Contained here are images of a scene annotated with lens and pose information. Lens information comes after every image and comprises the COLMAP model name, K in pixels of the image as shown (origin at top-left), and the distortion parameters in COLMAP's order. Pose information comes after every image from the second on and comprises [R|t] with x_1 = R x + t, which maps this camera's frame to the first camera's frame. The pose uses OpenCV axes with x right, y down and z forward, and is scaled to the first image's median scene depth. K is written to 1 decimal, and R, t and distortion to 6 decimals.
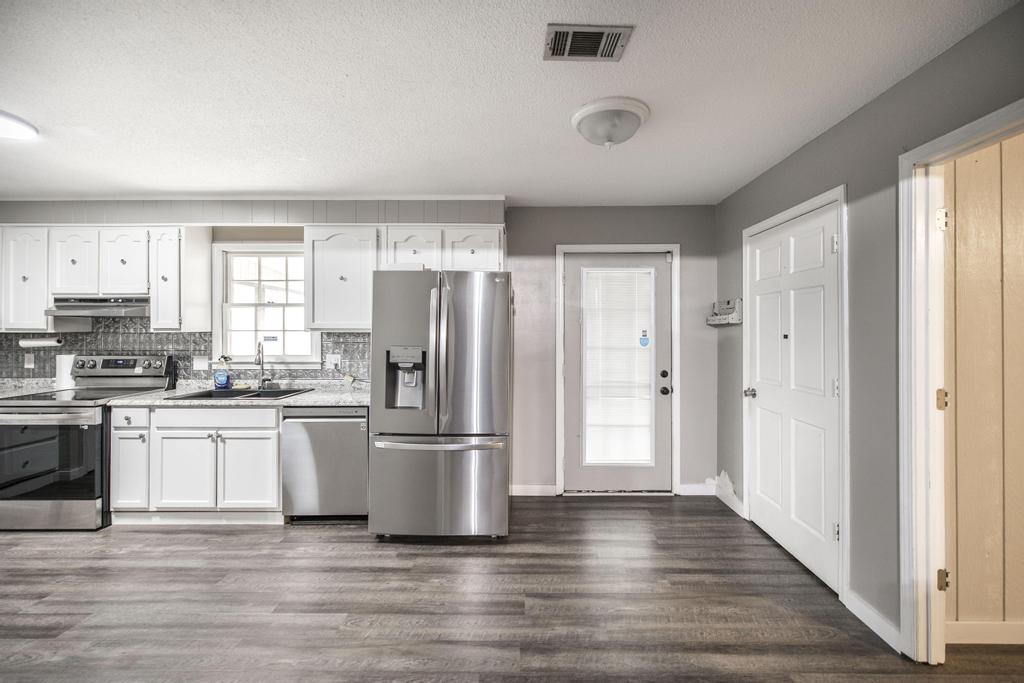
lens RADIAL K [[426.9, 0, 518.4], [0, 426.9, 328.2], [0, 0, 1]] dist [0.002621, 0.000041]
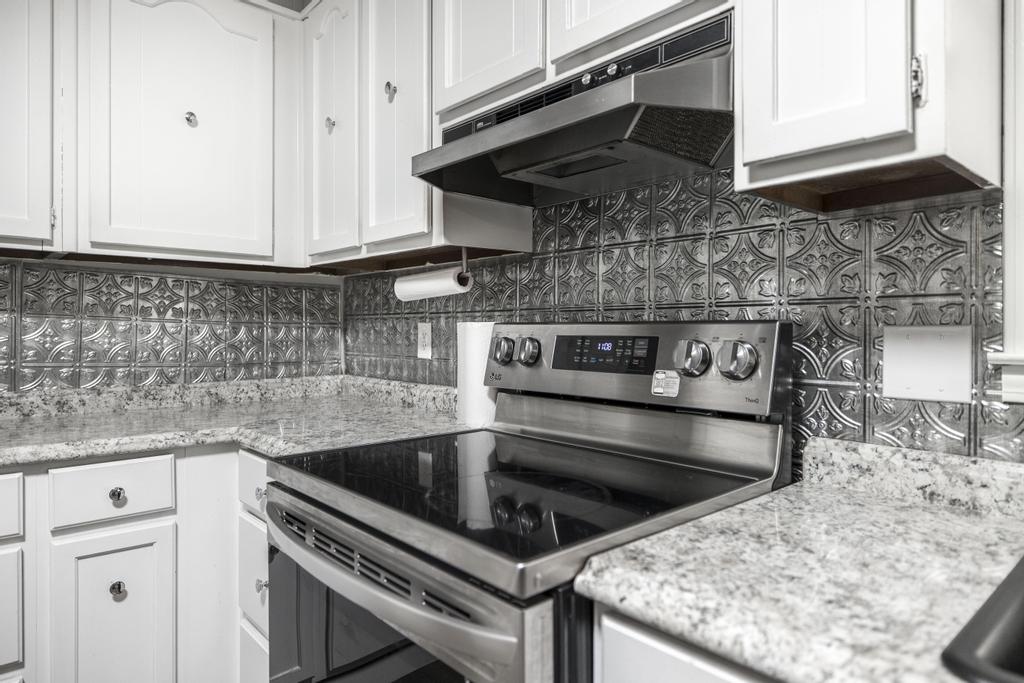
lens RADIAL K [[625.1, 0, 511.4], [0, 625.1, 339.2], [0, 0, 1]] dist [-0.000515, -0.000090]
pose [[0.663317, 0.011838, -0.748245, -0.666021], [0.002917, 0.999826, 0.018404, 0.065596], [0.748333, -0.014390, 0.663167, 0.686681]]
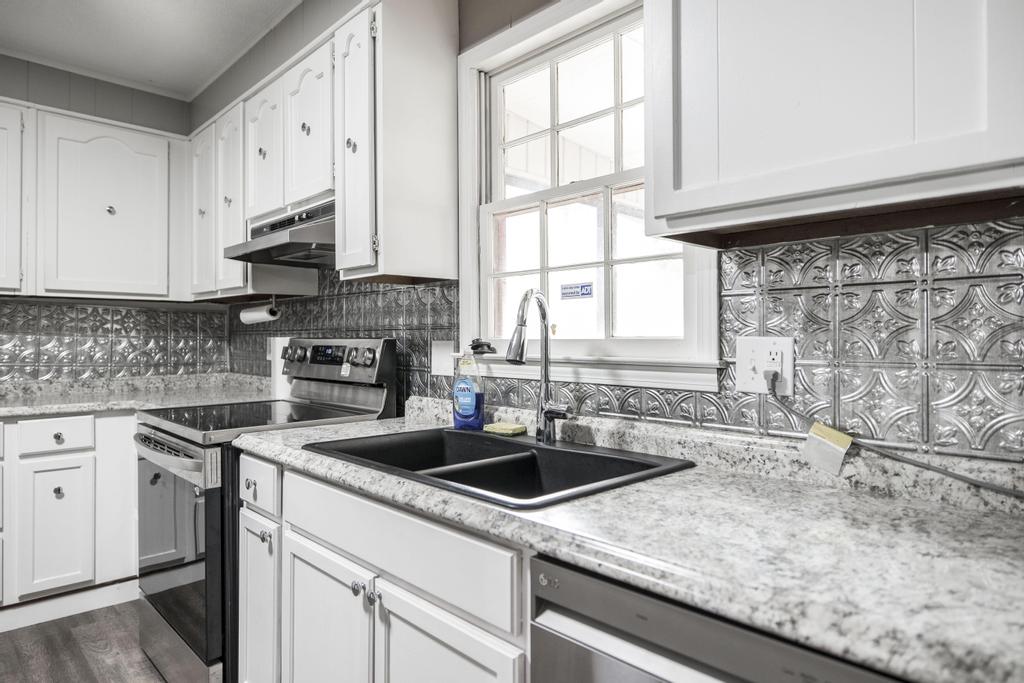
lens RADIAL K [[611.8, 0, 512.0], [0, 611.8, 341.5], [0, 0, 1]] dist [0.000582, 0.000515]
pose [[0.696785, 0.002323, -0.717277, -0.280767], [0.004271, 0.999964, 0.007387, 0.062042], [0.717268, -0.008210, 0.696749, 0.648913]]
